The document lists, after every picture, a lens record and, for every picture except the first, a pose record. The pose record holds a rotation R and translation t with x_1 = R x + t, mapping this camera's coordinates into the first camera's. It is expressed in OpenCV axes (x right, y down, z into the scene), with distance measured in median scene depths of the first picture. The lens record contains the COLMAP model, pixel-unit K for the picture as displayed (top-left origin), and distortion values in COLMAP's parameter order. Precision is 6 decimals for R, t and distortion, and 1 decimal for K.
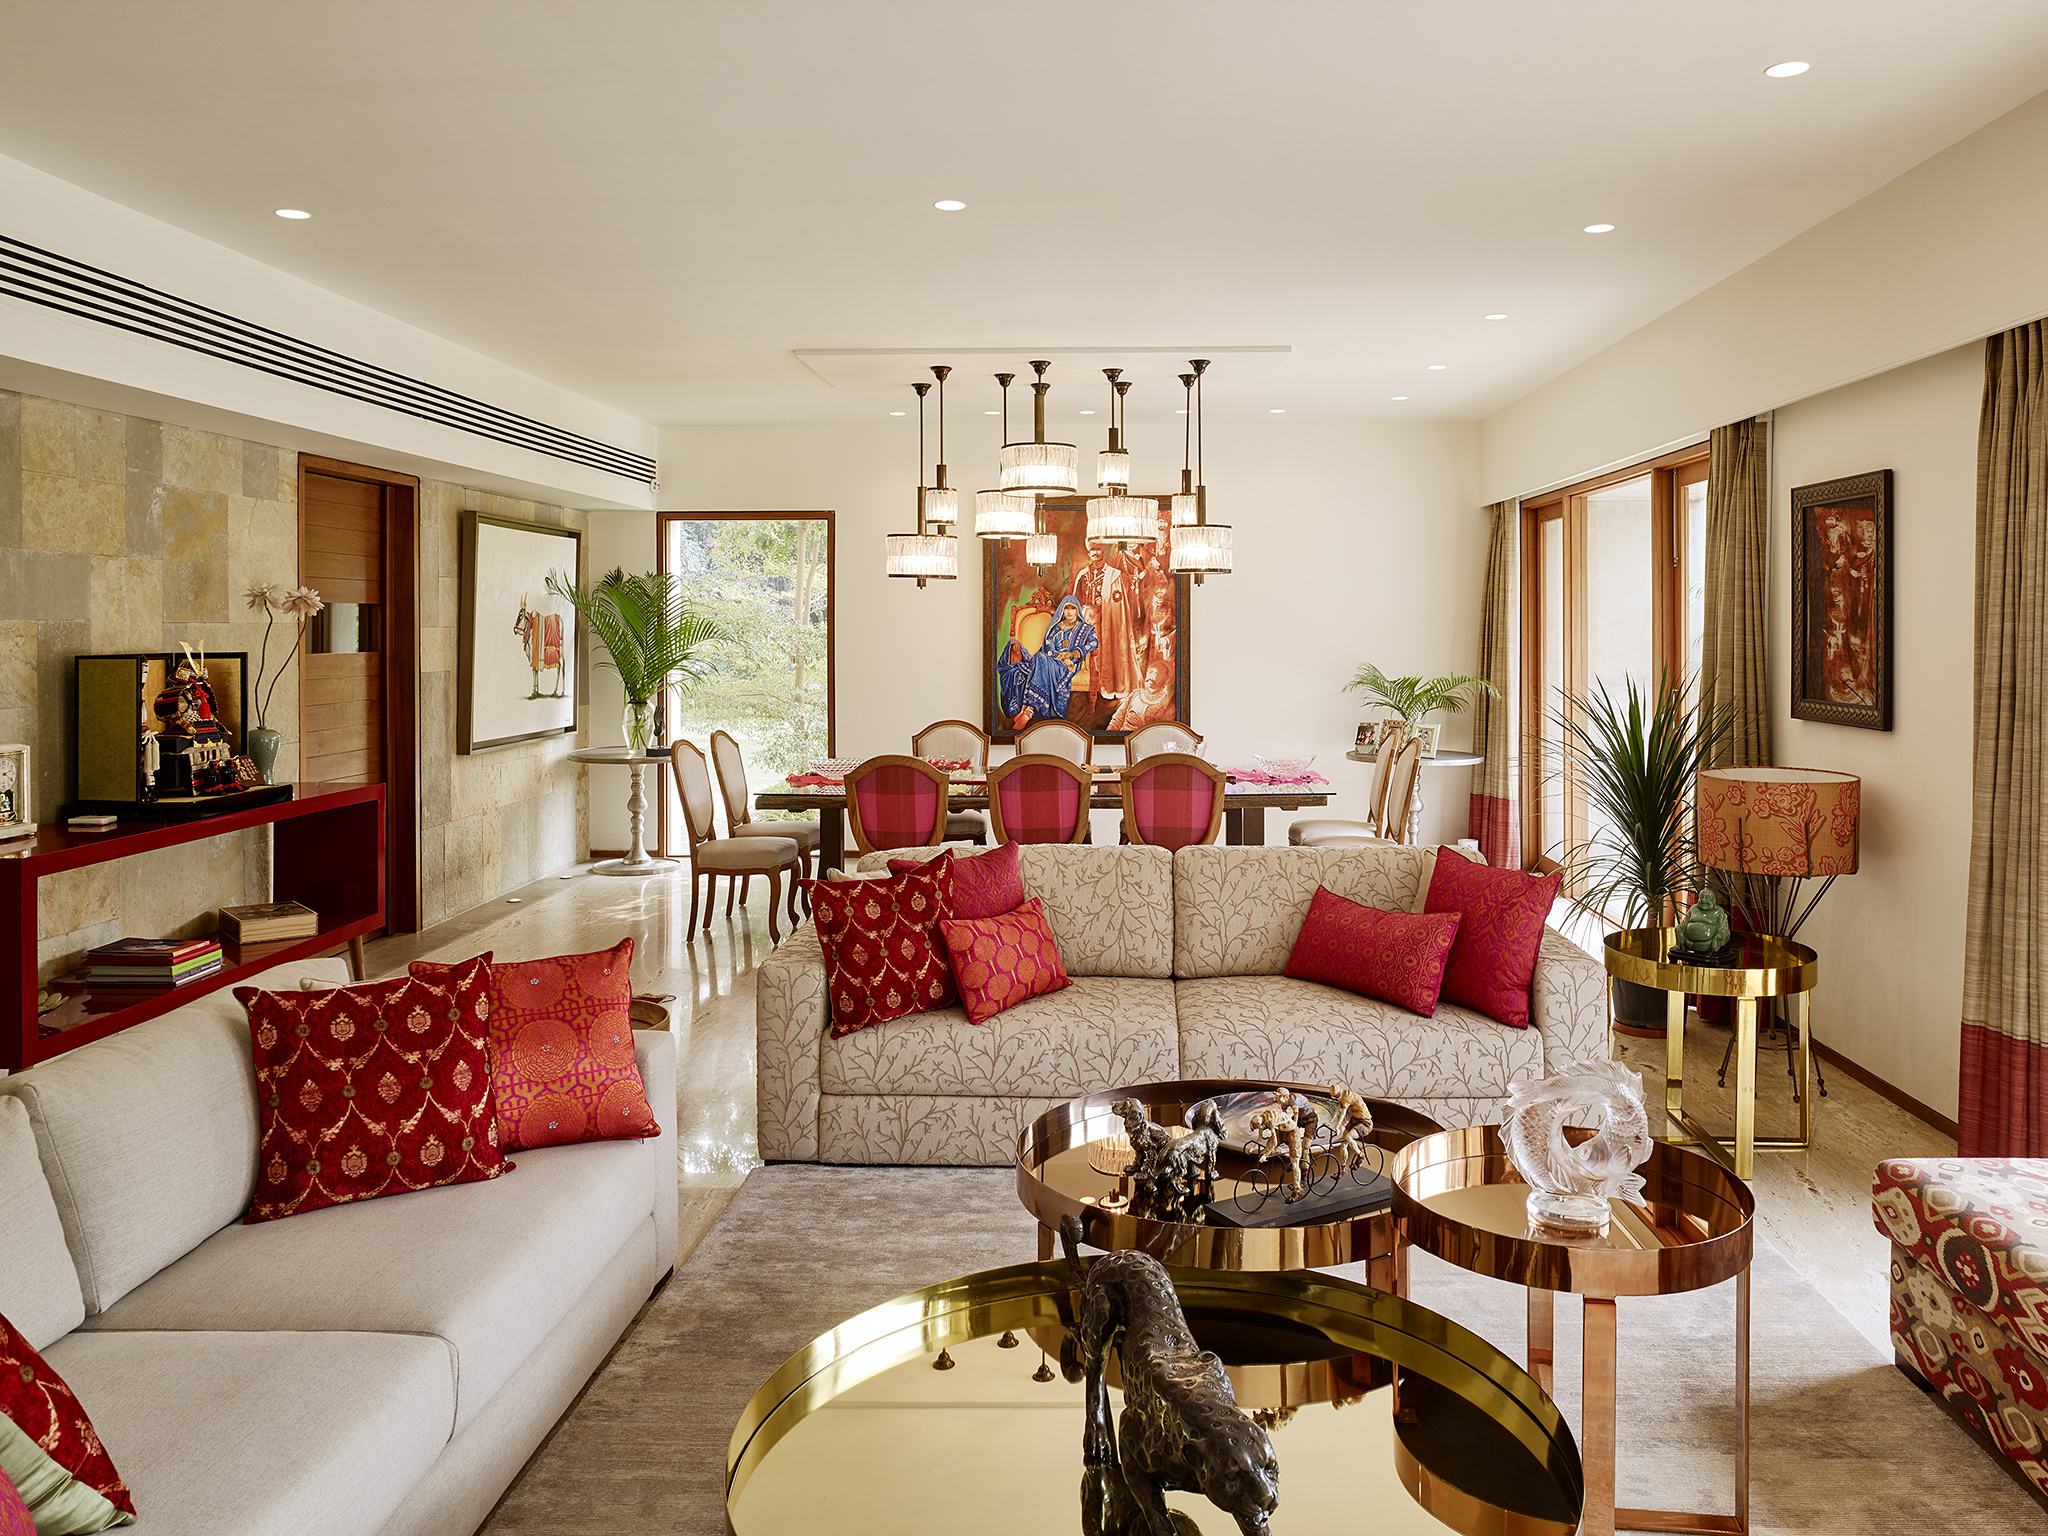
lens RADIAL K [[1518.6, 0, 1119.9], [0, 1518.6, 667.1], [0, 0, 1]] dist [-0.004294, 0.001896]
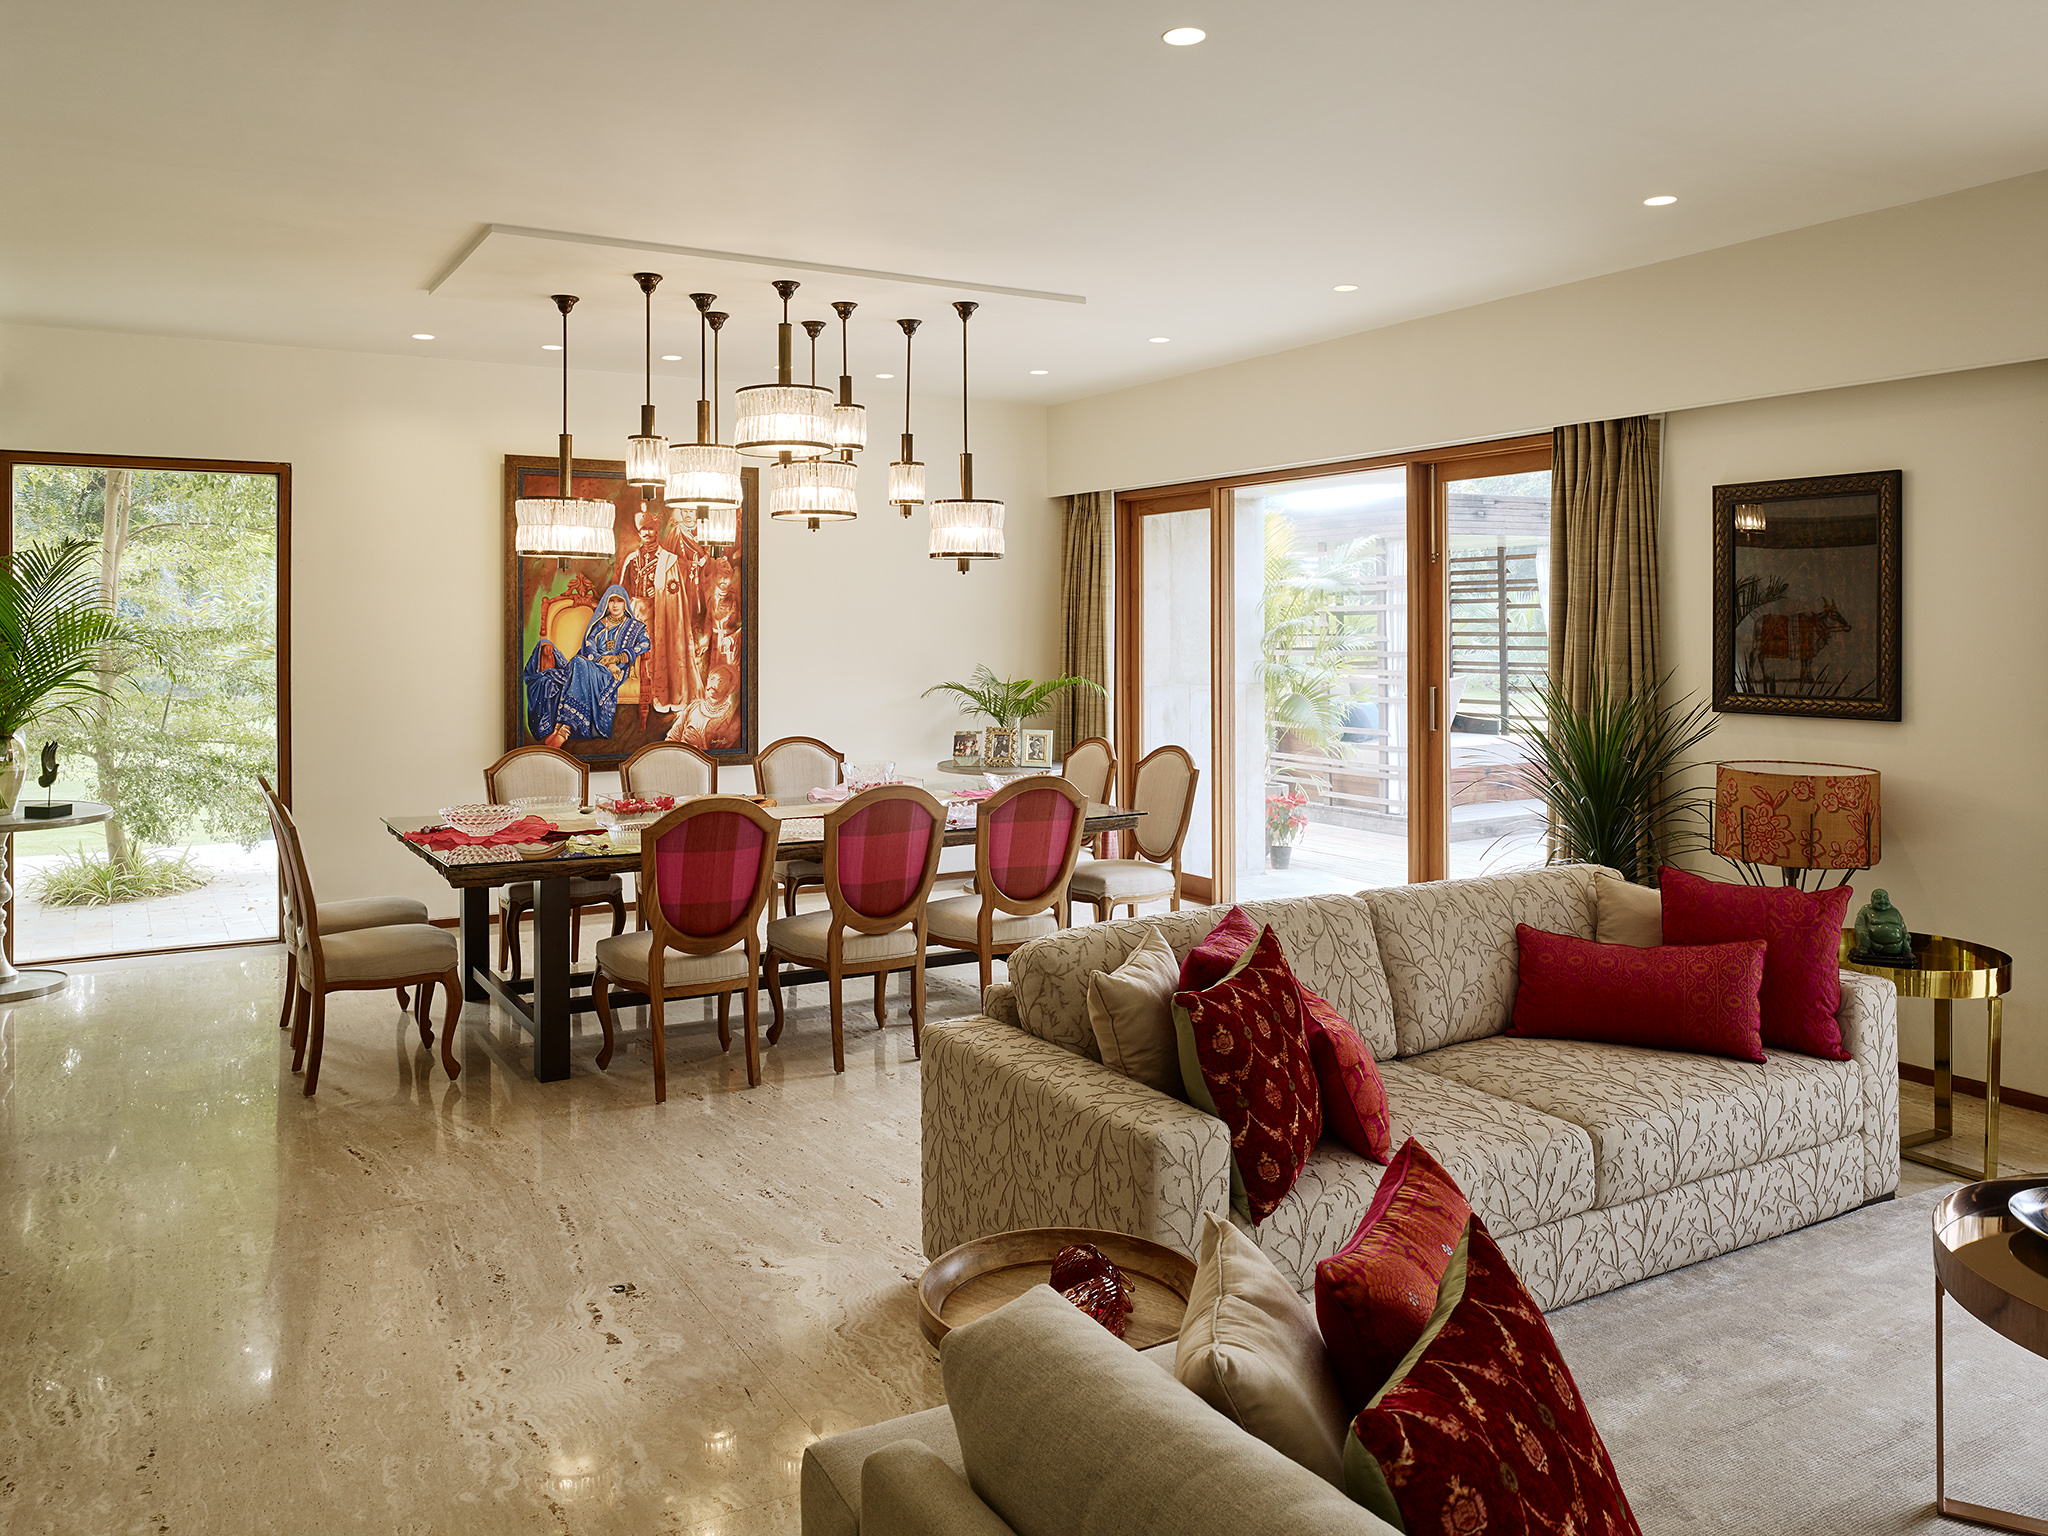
lens RADIAL K [[1526.5, 0, 1026.5], [0, 1526.5, 674.0], [0, 0, 1]] dist [-0.007337, -0.000706]
pose [[0.857952, -0.014763, 0.513518, -0.261413], [0.013368, 0.999890, 0.006412, -0.002439], [-0.513556, 0.001363, 0.858055, 0.197852]]
